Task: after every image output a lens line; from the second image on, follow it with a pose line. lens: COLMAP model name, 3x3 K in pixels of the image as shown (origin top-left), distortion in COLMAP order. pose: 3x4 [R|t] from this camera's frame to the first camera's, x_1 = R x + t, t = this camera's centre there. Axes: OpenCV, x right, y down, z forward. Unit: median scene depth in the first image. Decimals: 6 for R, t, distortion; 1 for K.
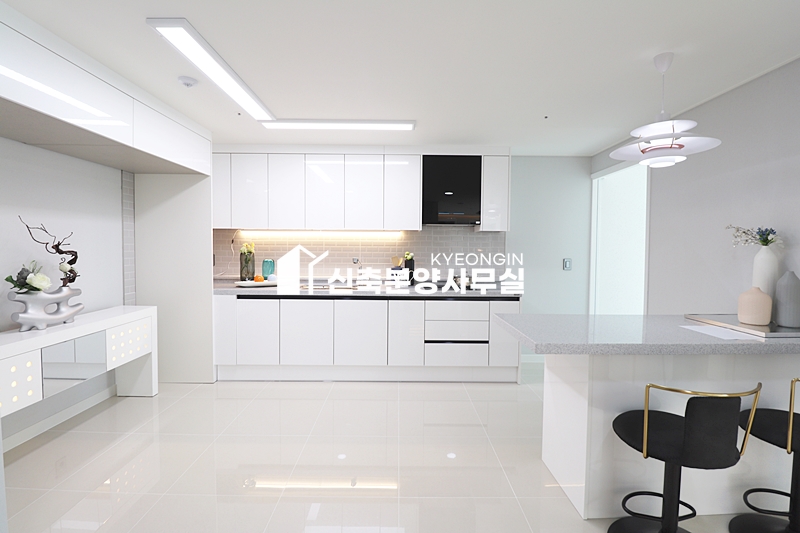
lens RADIAL K [[370.3, 0, 401.5], [0, 370.3, 257.0], [0, 0, 1]] dist [-0.003484, -0.008240]
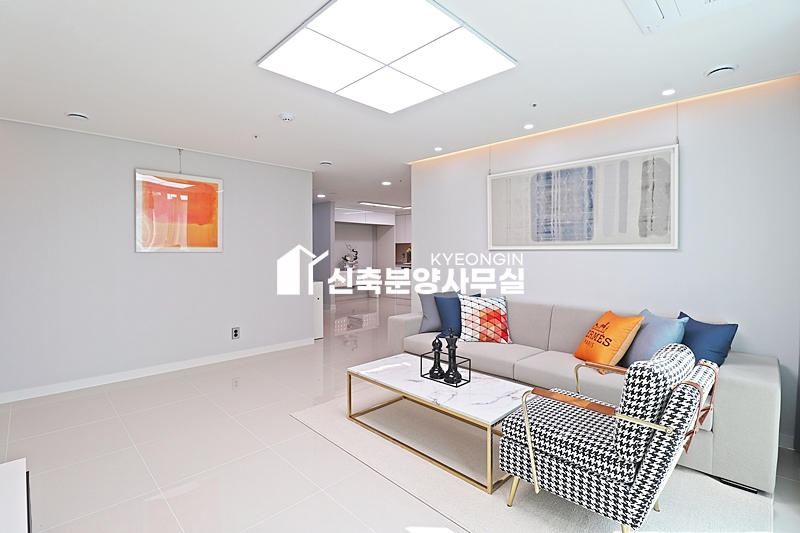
lens RADIAL K [[370.3, 0, 401.5], [0, 370.3, 257.0], [0, 0, 1]] dist [-0.003484, -0.008240]
pose [[0.692733, 0.004025, -0.721183, 1.486294], [-0.011953, 0.999911, -0.005901, 0.039289], [0.721095, 0.012708, 0.692720, -0.891381]]
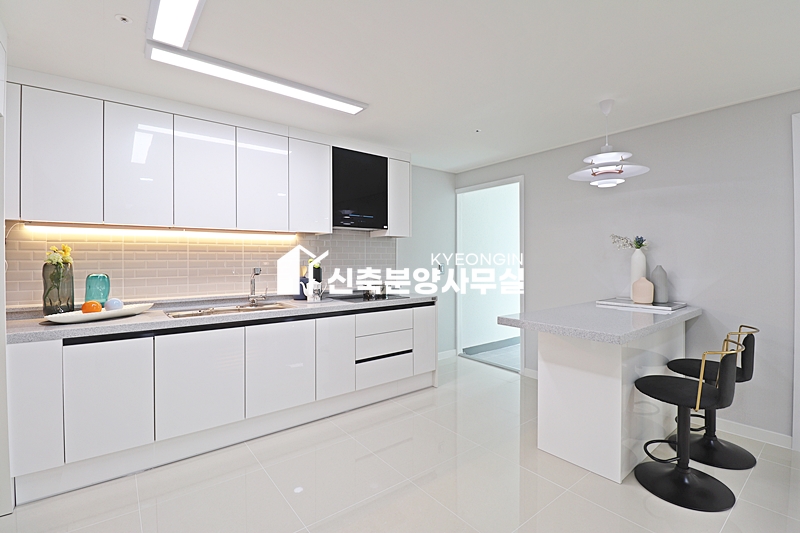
lens RADIAL K [[370.3, 0, 401.5], [0, 370.3, 257.0], [0, 0, 1]] dist [-0.003484, -0.008240]
pose [[0.789634, -0.009225, 0.613509, -0.374763], [0.026889, 0.999447, -0.019580, 0.004289], [-0.612989, 0.031958, 0.789445, 0.246379]]
